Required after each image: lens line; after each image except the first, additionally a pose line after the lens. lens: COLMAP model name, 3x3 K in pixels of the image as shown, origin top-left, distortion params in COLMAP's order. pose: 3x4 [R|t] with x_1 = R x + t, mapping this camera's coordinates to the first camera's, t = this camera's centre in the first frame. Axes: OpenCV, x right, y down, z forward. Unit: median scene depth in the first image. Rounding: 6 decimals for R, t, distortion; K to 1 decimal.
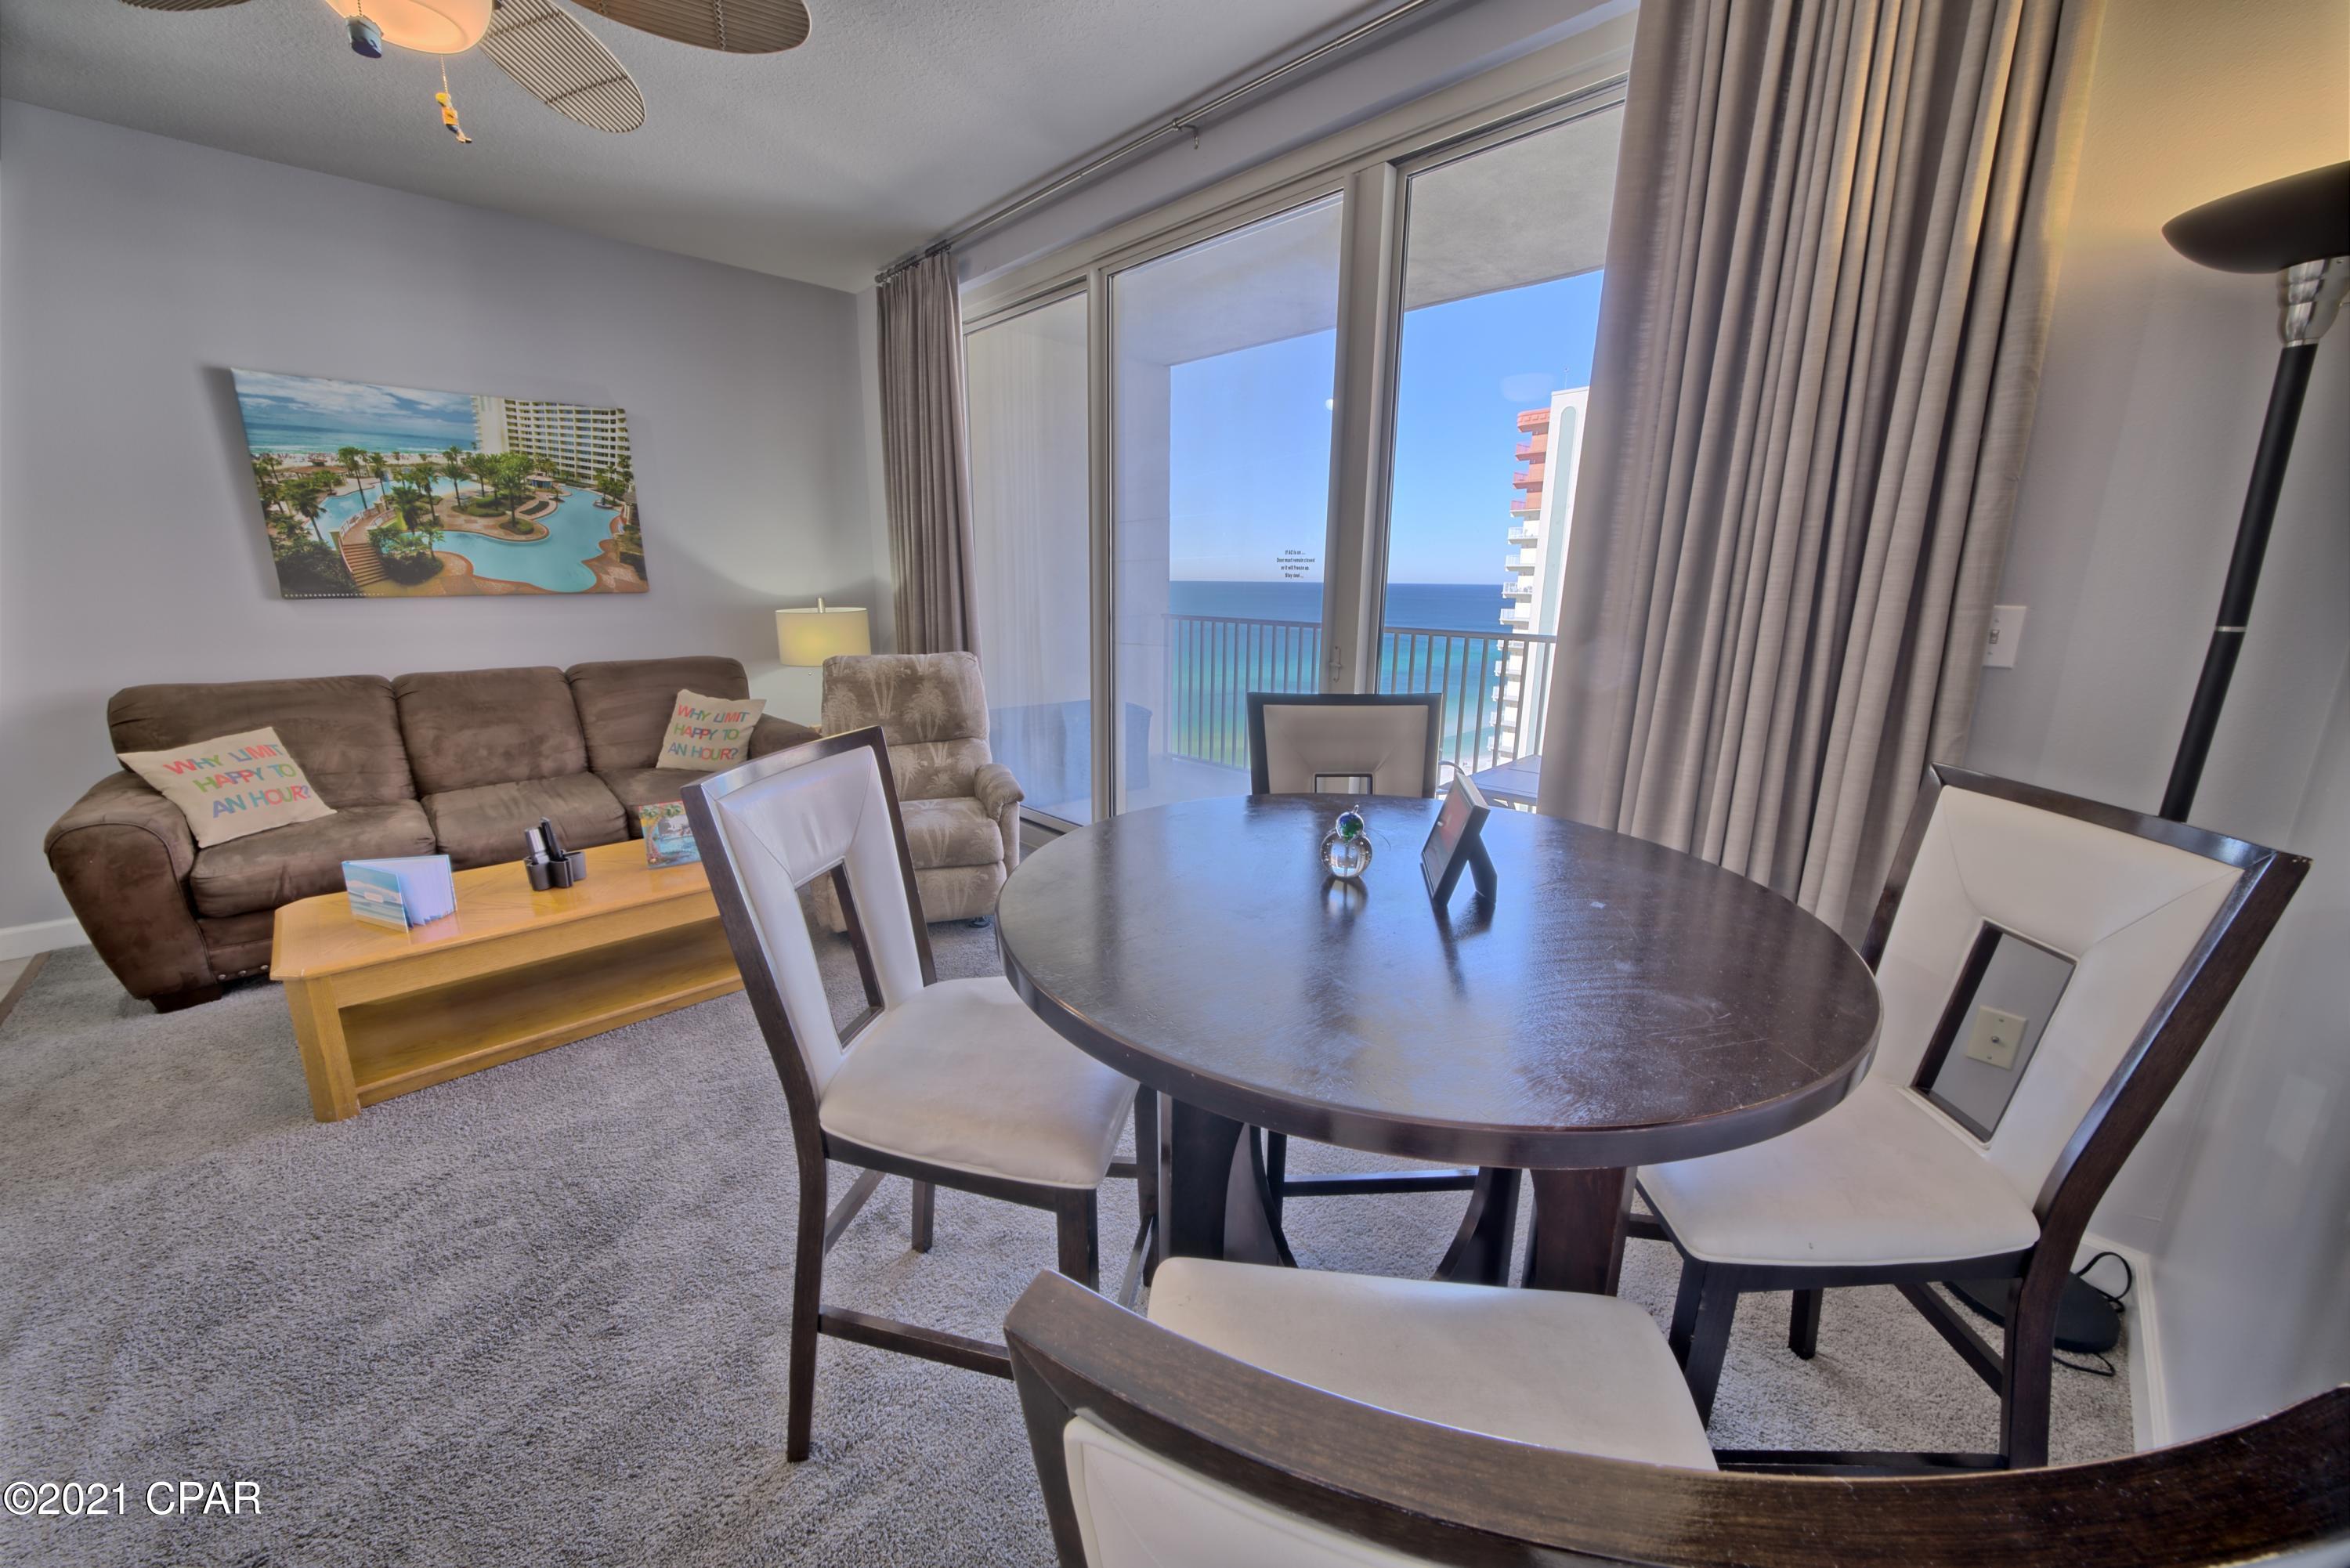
lens RADIAL K [[862.4, 0, 1168.4], [0, 862.4, 779.0], [0, 0, 1]] dist [-0.025383, 0.004929]
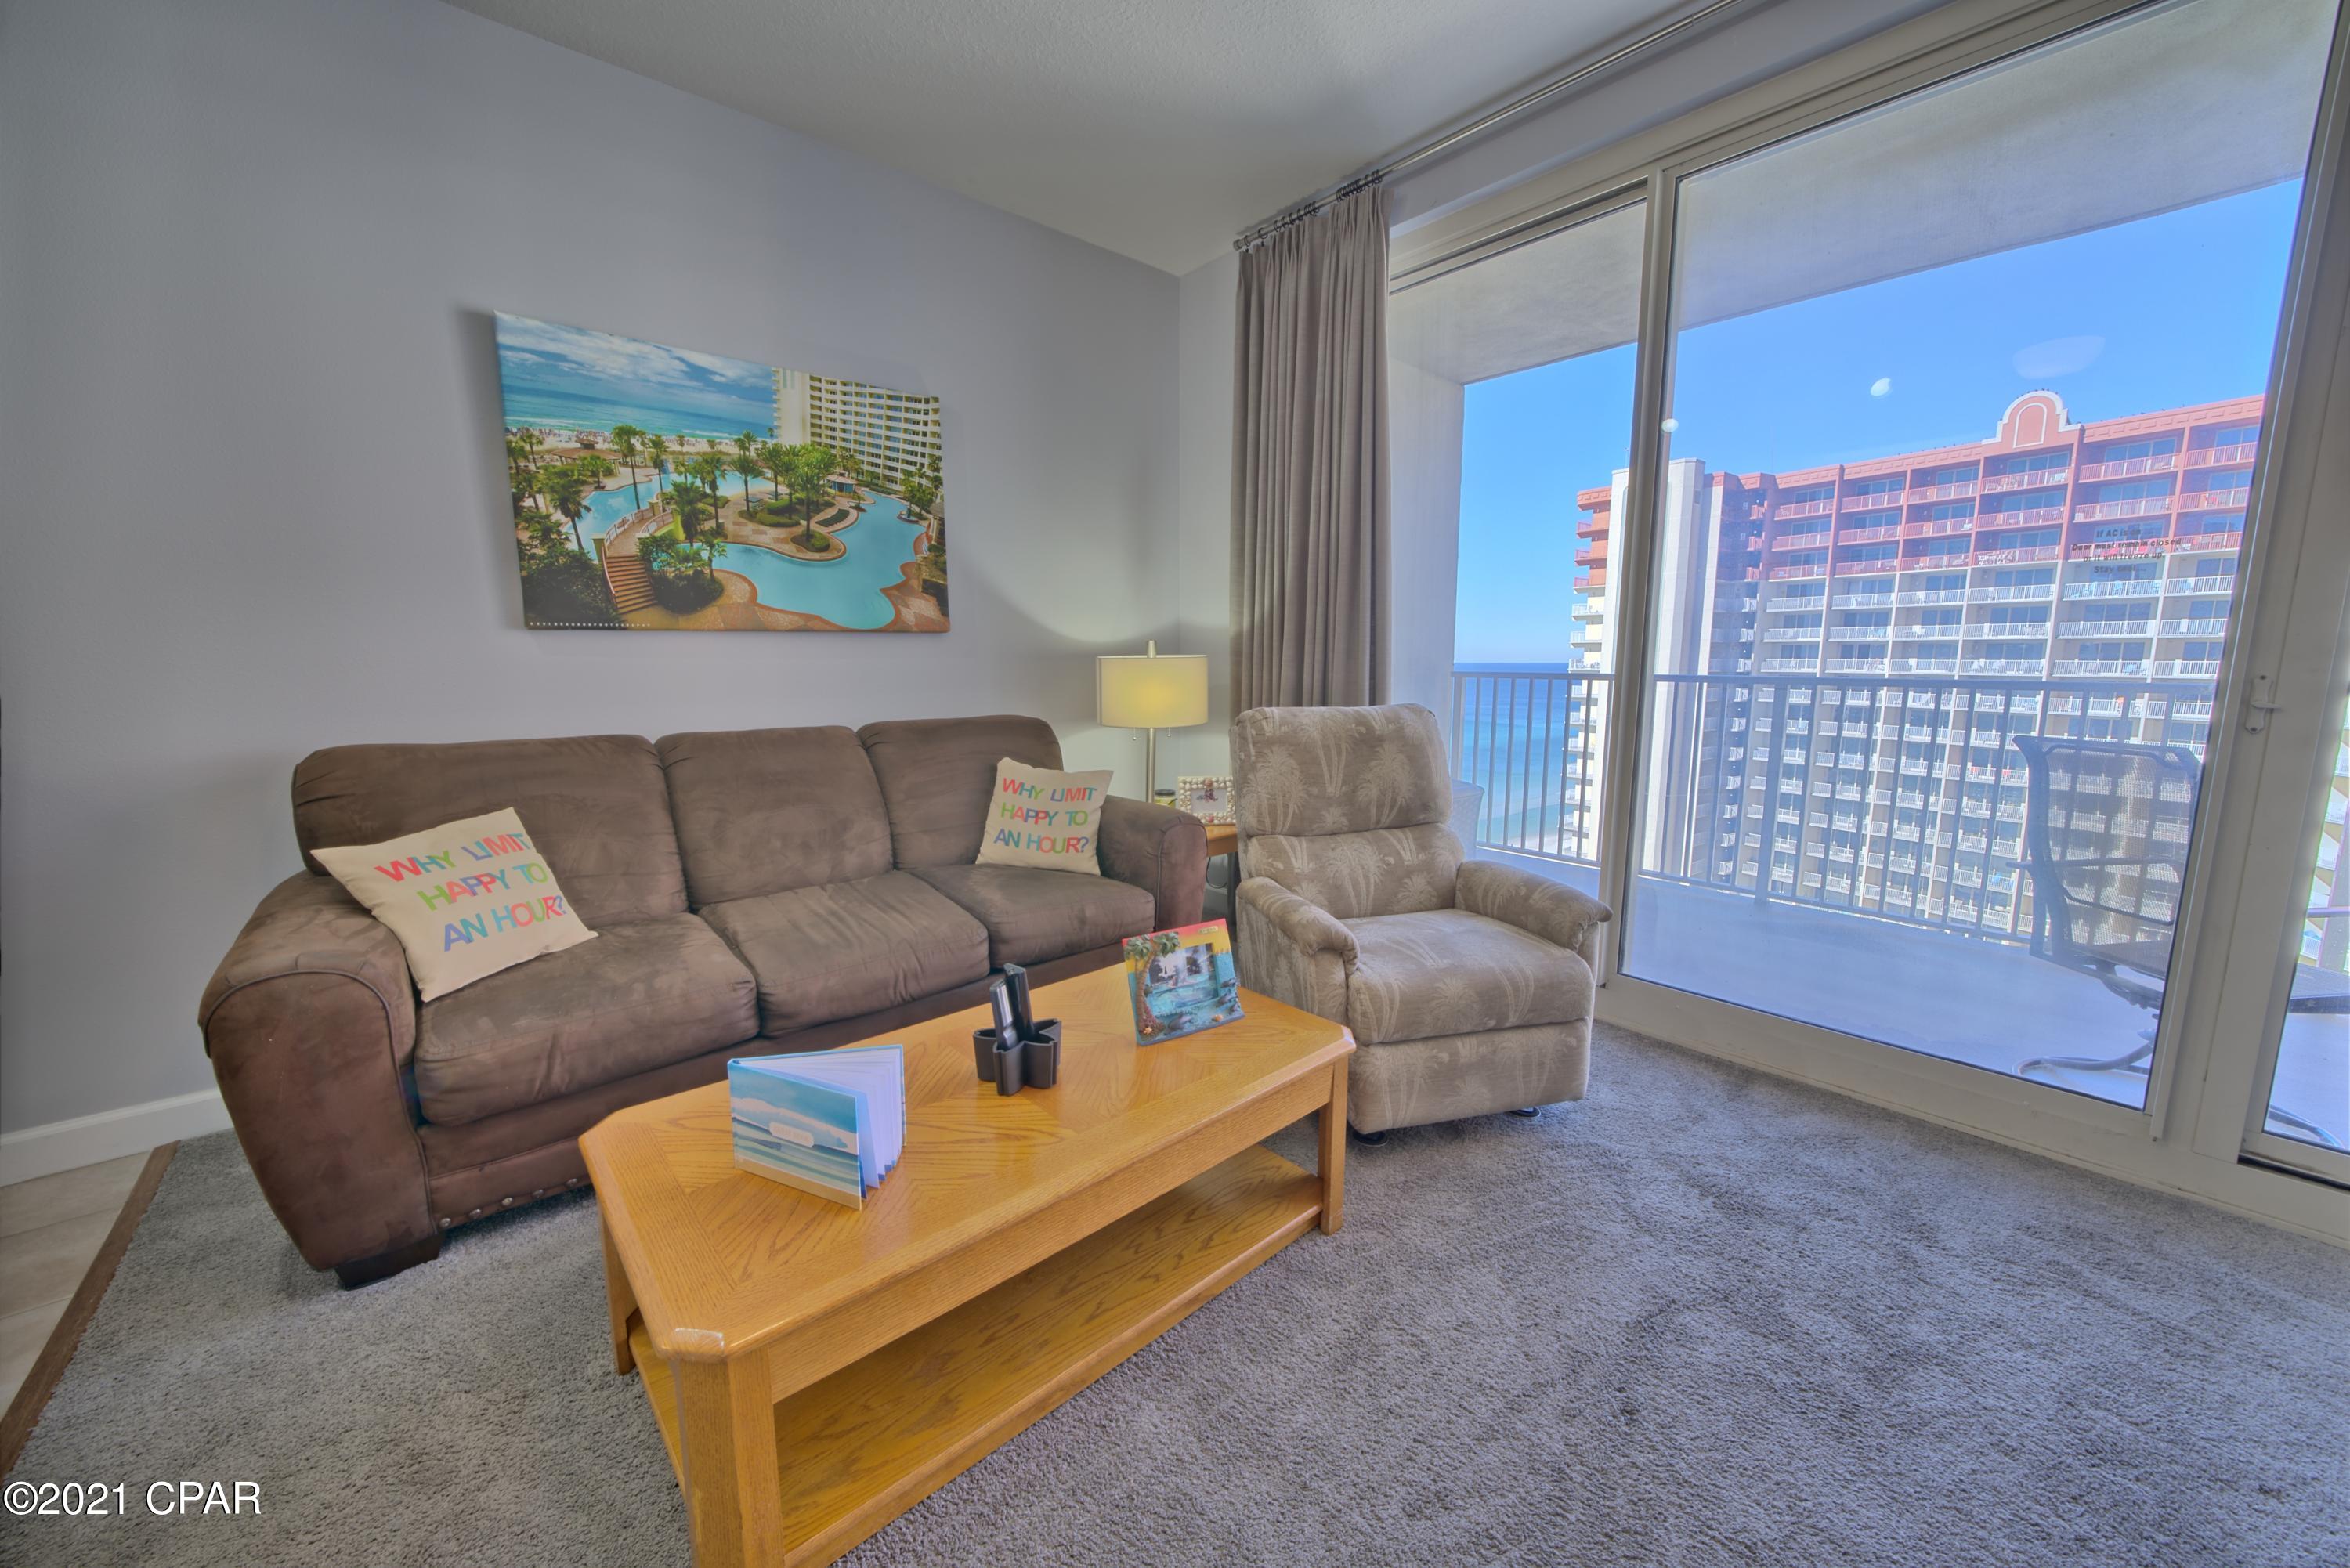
lens RADIAL K [[859.9, 0, 1168.0], [0, 859.9, 778.2], [0, 0, 1]] dist [-0.021040, 0.004365]
pose [[0.998594, -0.002917, -0.052934, -0.447667], [-0.002006, 0.995691, -0.092709, -0.020340], [0.052976, 0.092685, 0.994285, 0.308227]]
